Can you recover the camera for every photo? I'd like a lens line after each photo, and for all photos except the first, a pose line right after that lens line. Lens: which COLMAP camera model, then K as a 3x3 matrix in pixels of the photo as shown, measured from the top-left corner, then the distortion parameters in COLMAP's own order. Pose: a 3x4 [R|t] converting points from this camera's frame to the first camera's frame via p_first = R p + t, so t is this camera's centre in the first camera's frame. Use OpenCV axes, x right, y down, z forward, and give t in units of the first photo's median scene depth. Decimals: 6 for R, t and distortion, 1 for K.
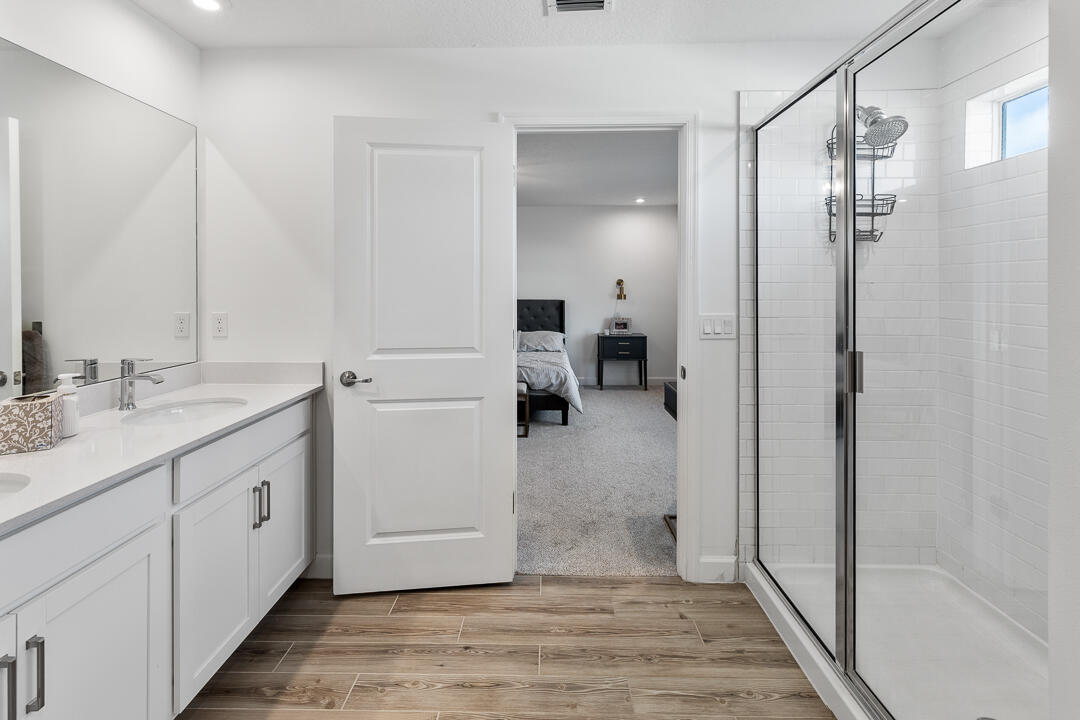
lens RADIAL K [[500.1, 0, 541.4], [0, 500.1, 289.1], [0, 0, 1]] dist [-0.004557, -0.000898]
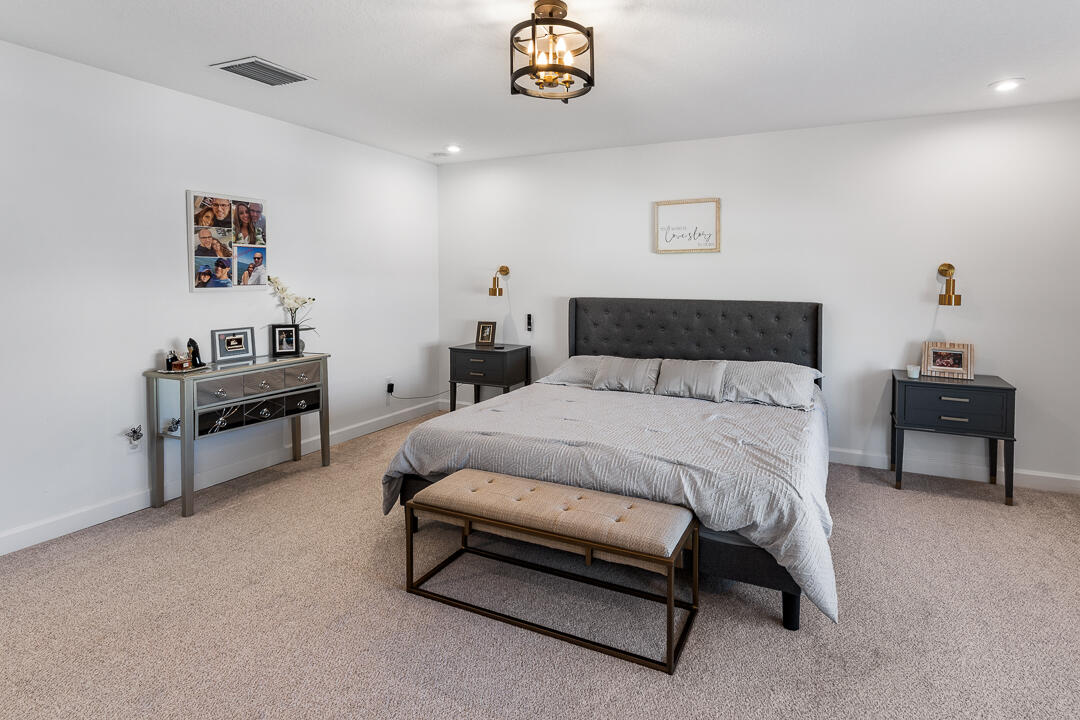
lens RADIAL K [[538.7, 0, 578.6], [0, 538.7, 292.4], [0, 0, 1]] dist [-0.001732, -0.000461]
pose [[0.912634, 0.014500, -0.408521, 0.142091], [-0.004467, 0.999665, 0.025504, -0.010513], [0.408753, -0.021451, 0.912393, 1.203350]]
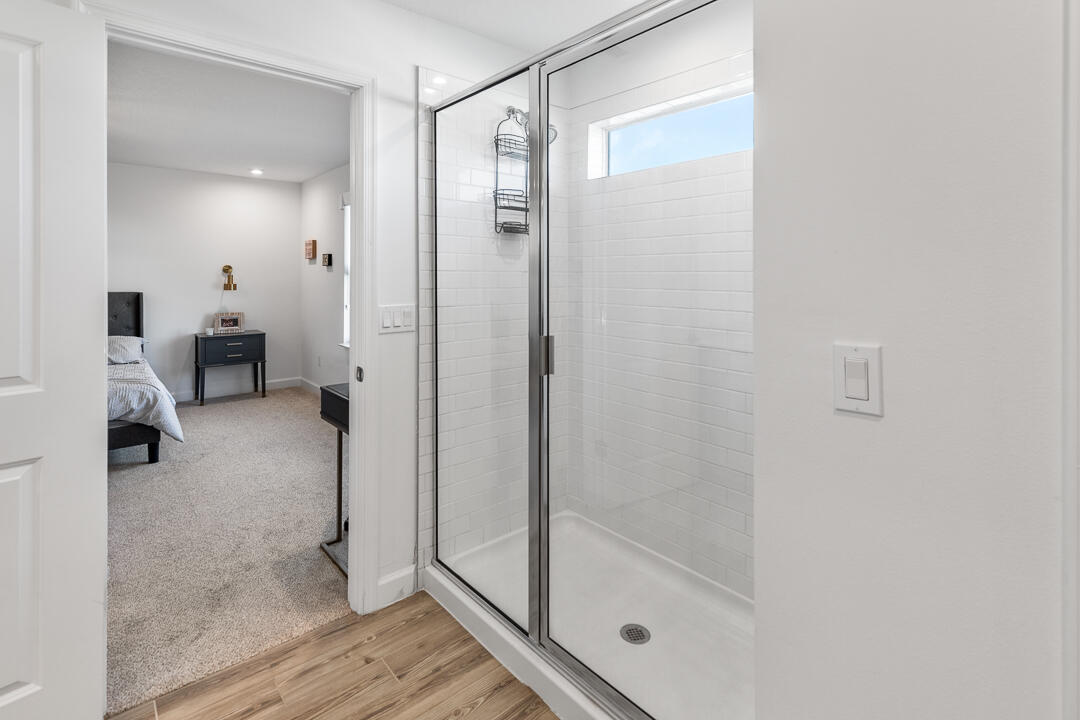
lens RADIAL K [[514.1, 0, 536.4], [0, 514.1, 276.6], [0, 0, 1]] dist [0.002240, -0.000469]
pose [[0.747094, 0.000058, 0.664719, -0.078723], [0.000747, 0.999999, -0.000927, -0.000389], [-0.664718, 0.001190, 0.747093, 0.131388]]
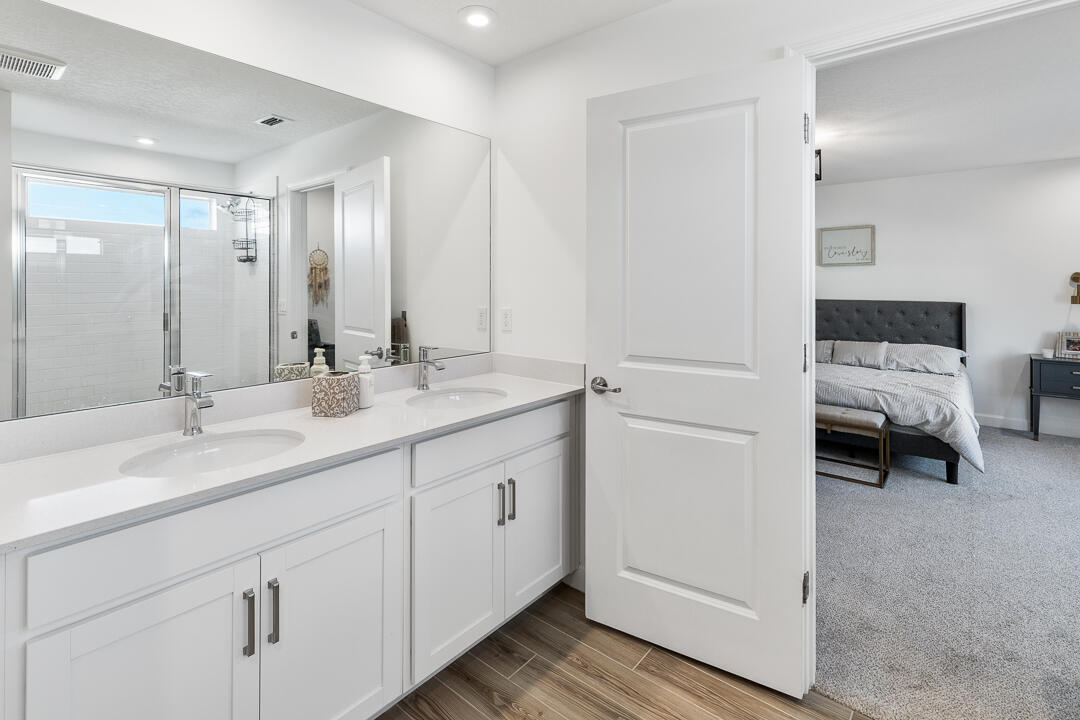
lens RADIAL K [[510.4, 0, 543.0], [0, 510.4, 285.2], [0, 0, 1]] dist [0.001876, -0.000114]
pose [[0.779808, 0.001625, -0.626017, 0.106229], [-0.003135, 0.999994, -0.001308, -0.001176], [0.626011, 0.002983, 0.779808, 0.195696]]
